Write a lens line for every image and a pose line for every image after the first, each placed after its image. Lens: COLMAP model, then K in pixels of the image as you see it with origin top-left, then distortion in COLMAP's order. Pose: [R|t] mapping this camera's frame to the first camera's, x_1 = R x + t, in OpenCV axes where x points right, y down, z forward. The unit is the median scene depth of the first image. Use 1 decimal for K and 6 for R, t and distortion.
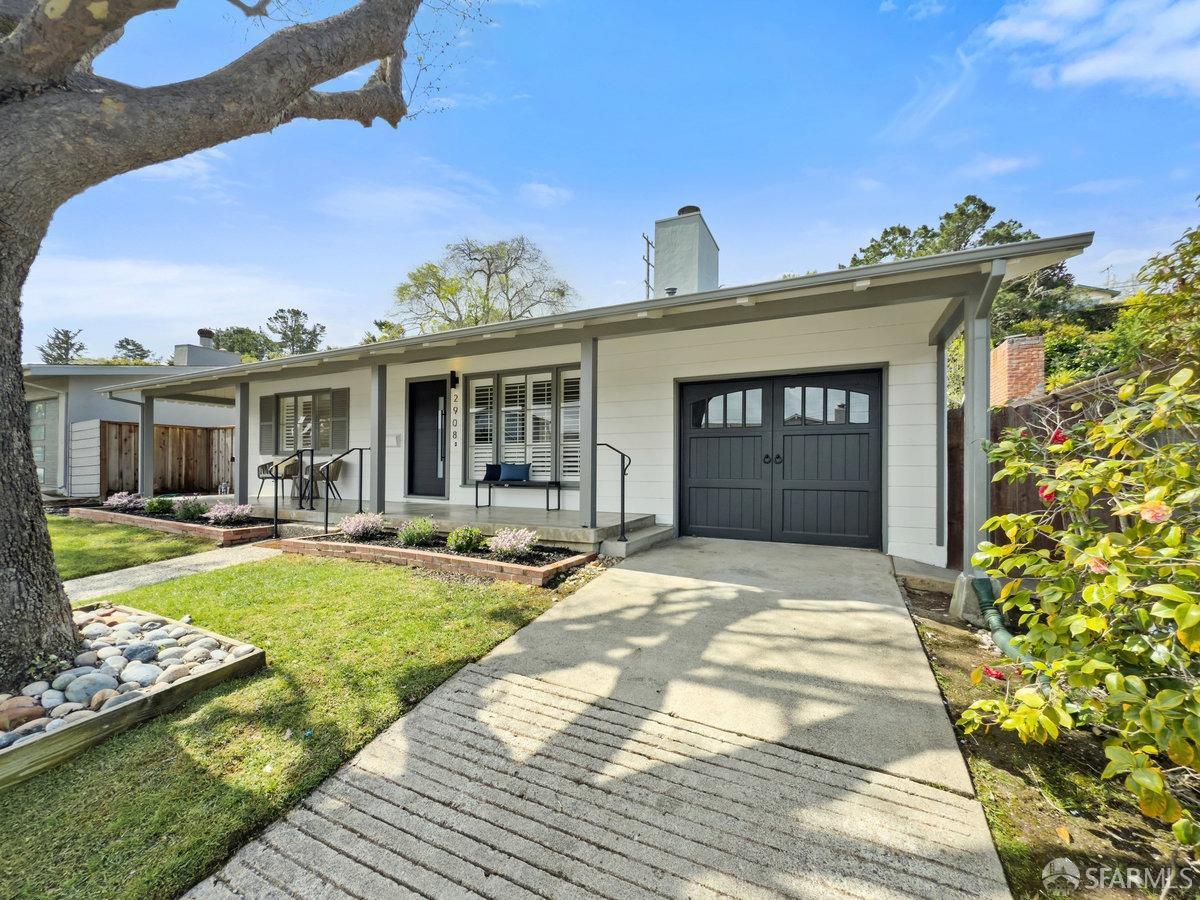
lens RADIAL K [[480.7, 0, 606.6], [0, 480.7, 461.4], [0, 0, 1]] dist [-0.000953, 0.000017]
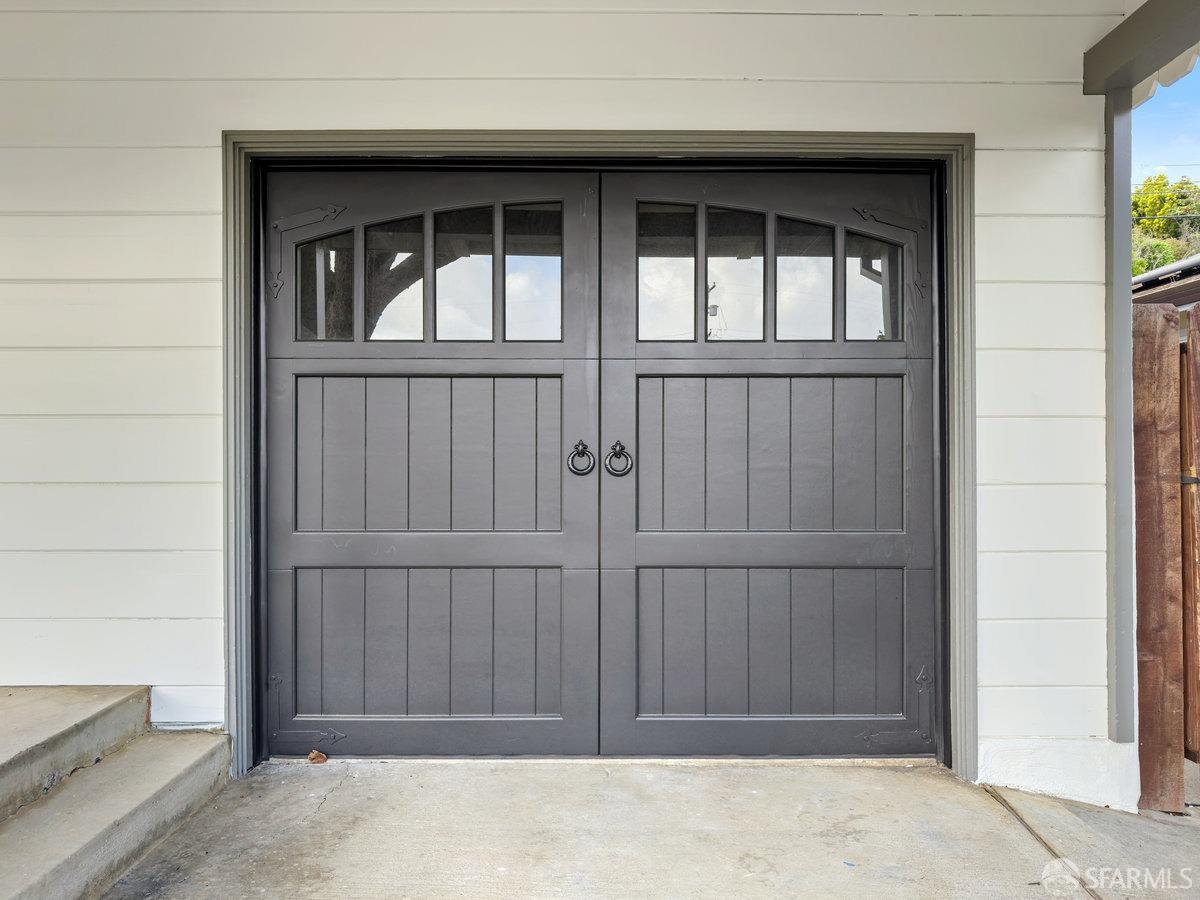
lens RADIAL K [[884.6, 0, 601.5], [0, 884.6, 453.3], [0, 0, 1]] dist [0.005083, 0.000590]
pose [[0.902791, -0.001077, 0.430078, 0.107808], [-0.001649, 0.999981, 0.005965, -0.009912], [-0.430076, -0.006095, 0.902772, 0.465885]]
